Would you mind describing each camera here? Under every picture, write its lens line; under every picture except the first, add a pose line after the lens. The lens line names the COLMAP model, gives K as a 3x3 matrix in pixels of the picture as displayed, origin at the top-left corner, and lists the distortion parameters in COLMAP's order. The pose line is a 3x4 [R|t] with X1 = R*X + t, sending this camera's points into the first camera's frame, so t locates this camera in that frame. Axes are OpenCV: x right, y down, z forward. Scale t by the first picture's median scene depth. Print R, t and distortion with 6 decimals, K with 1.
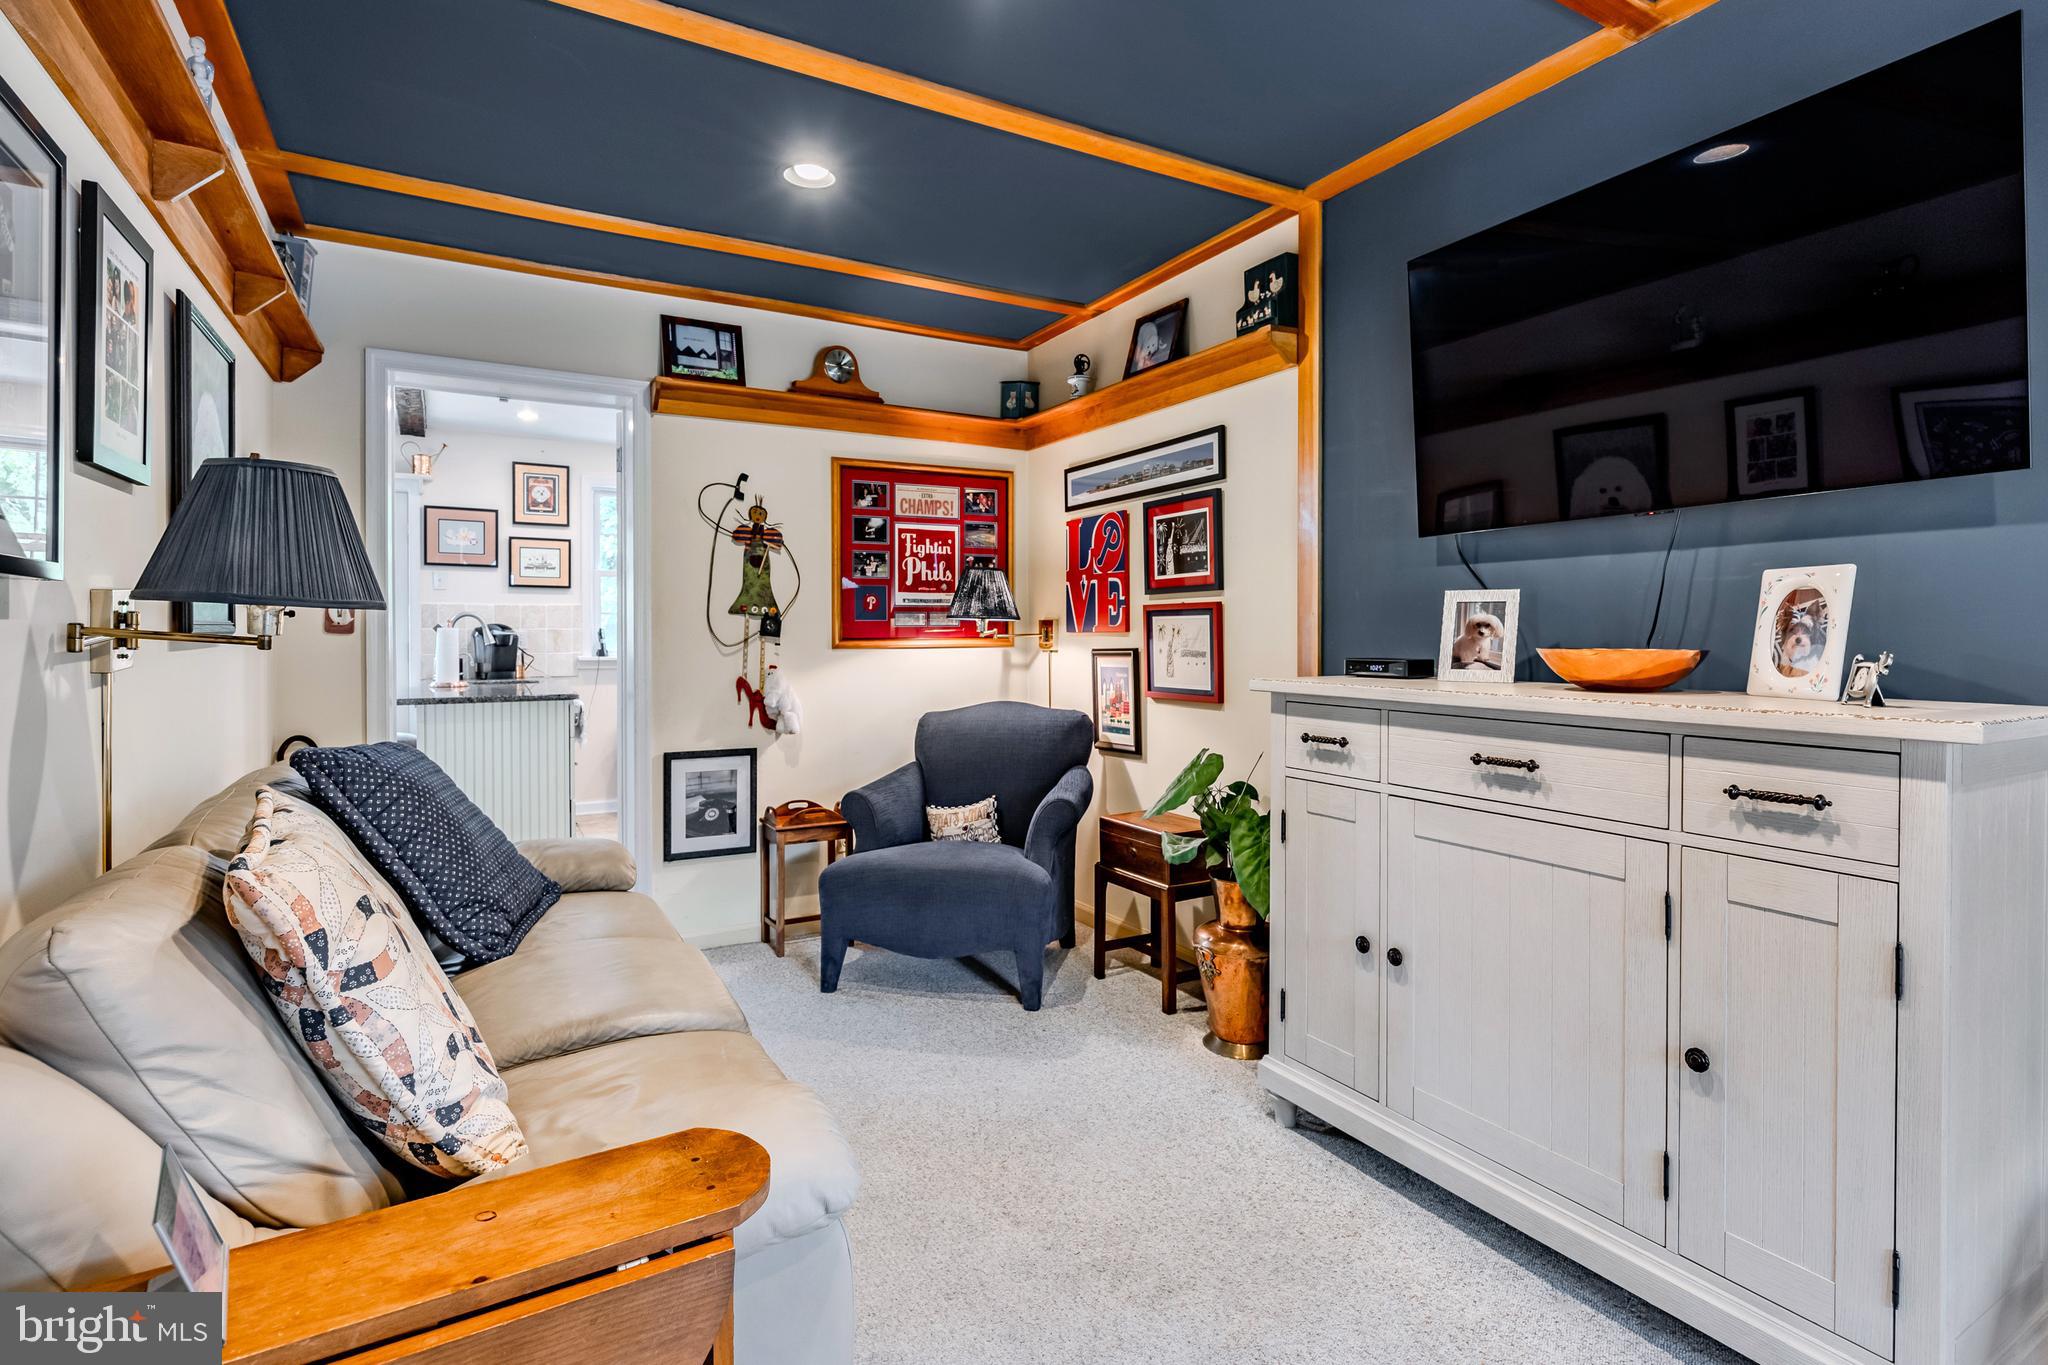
lens RADIAL K [[999.8, 0, 1025.2], [0, 999.8, 639.3], [0, 0, 1]] dist [0.001568, 0.001678]
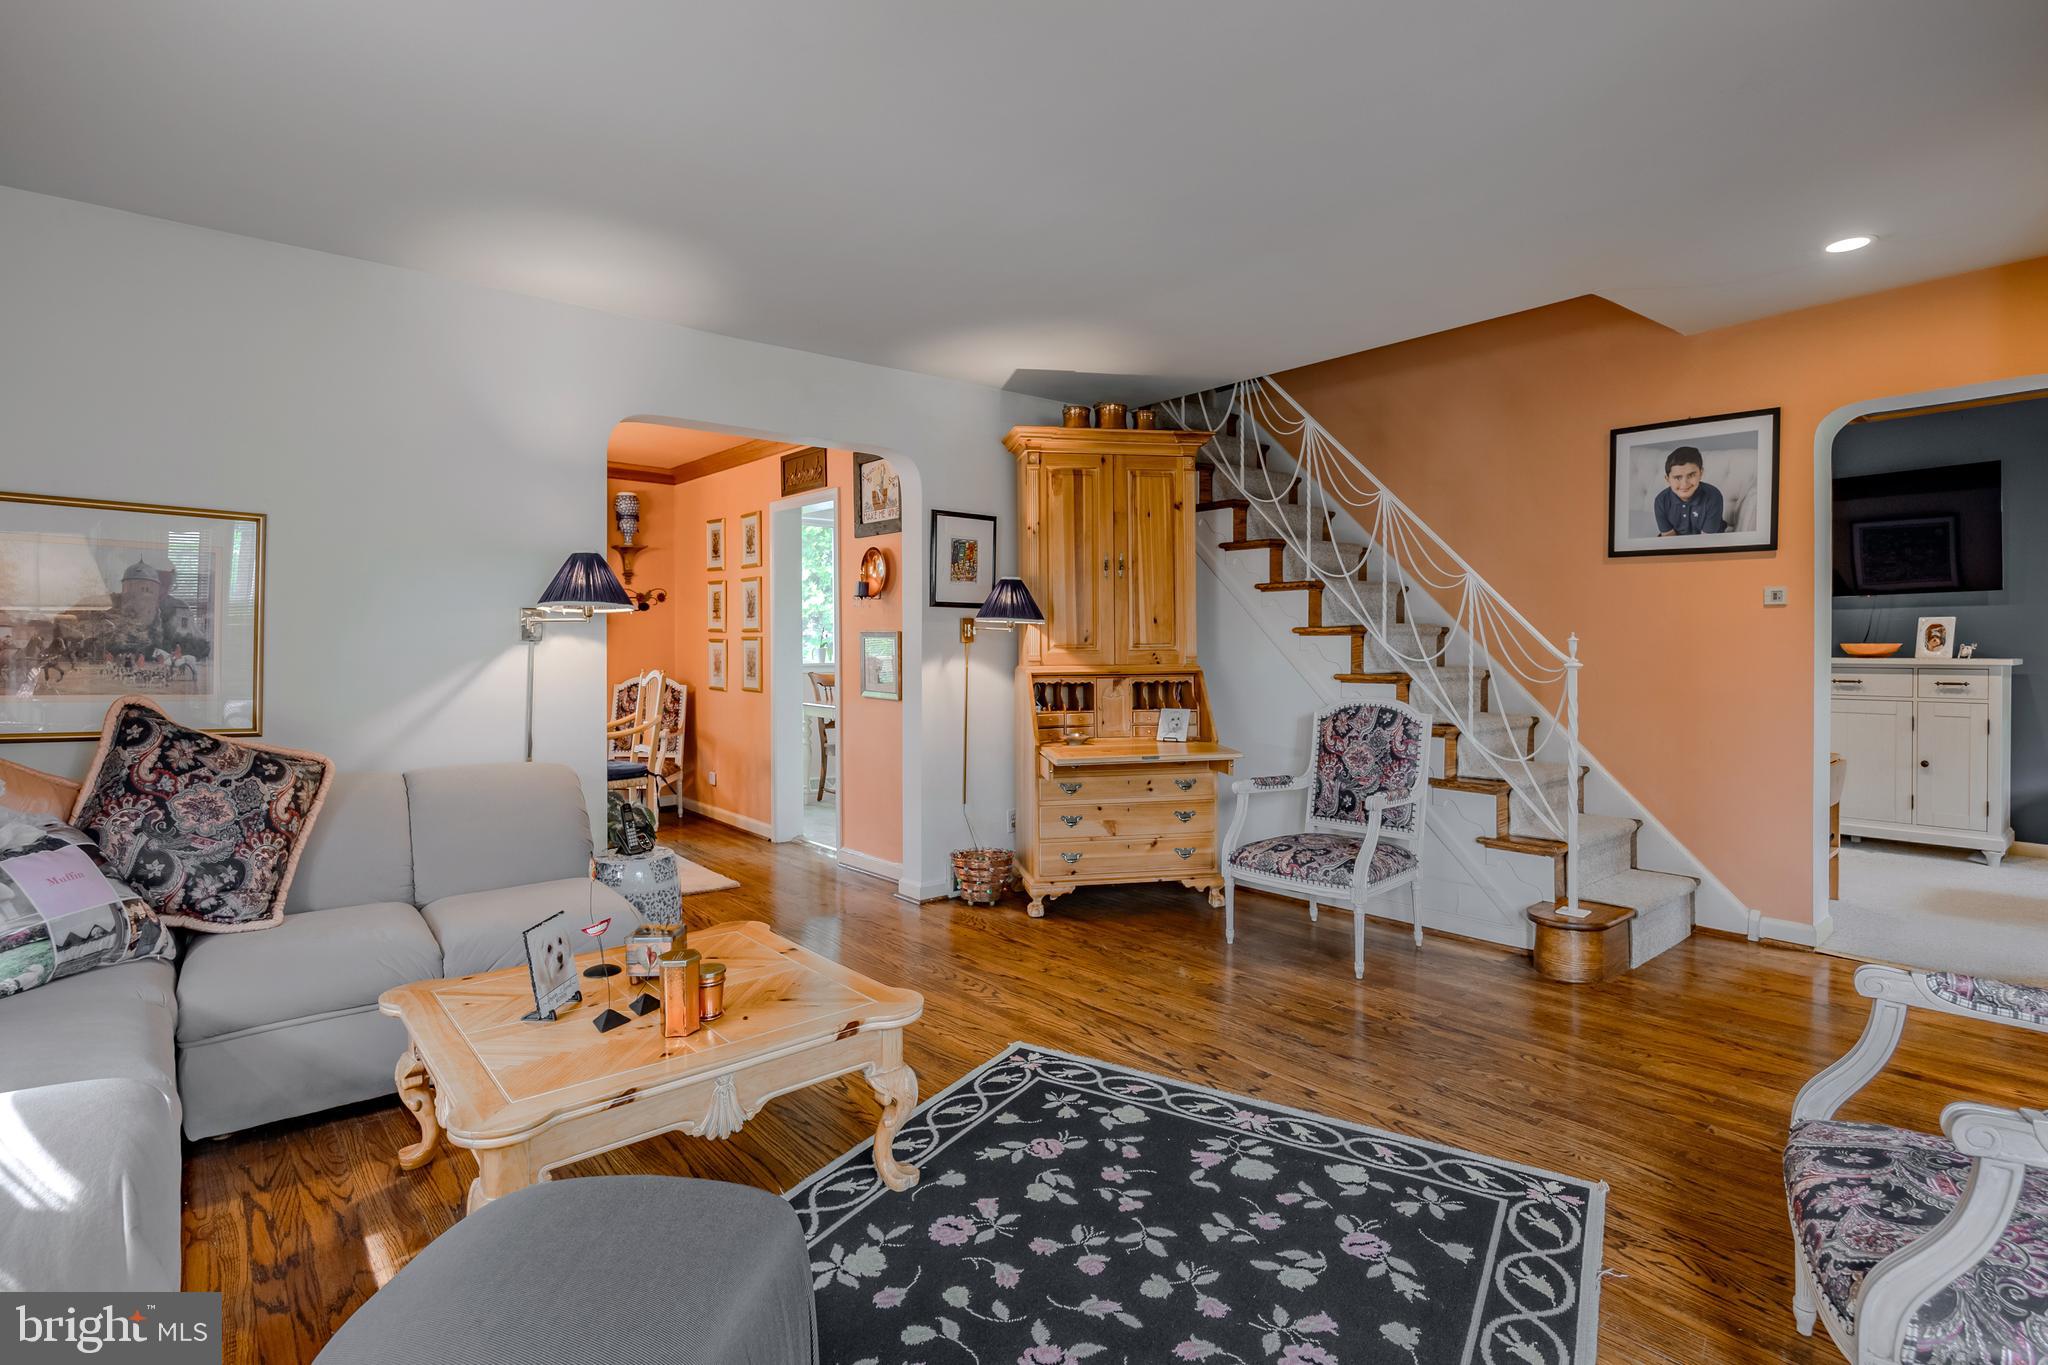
lens RADIAL K [[999.8, 0, 1017.2], [0, 999.8, 640.2], [0, 0, 1]] dist [0.001568, 0.001678]
pose [[0.986033, 0.001177, 0.166543, -2.686977], [0.000966, 0.999918, -0.012789, 0.039335], [-0.166544, 0.012772, 0.985951, -1.687455]]
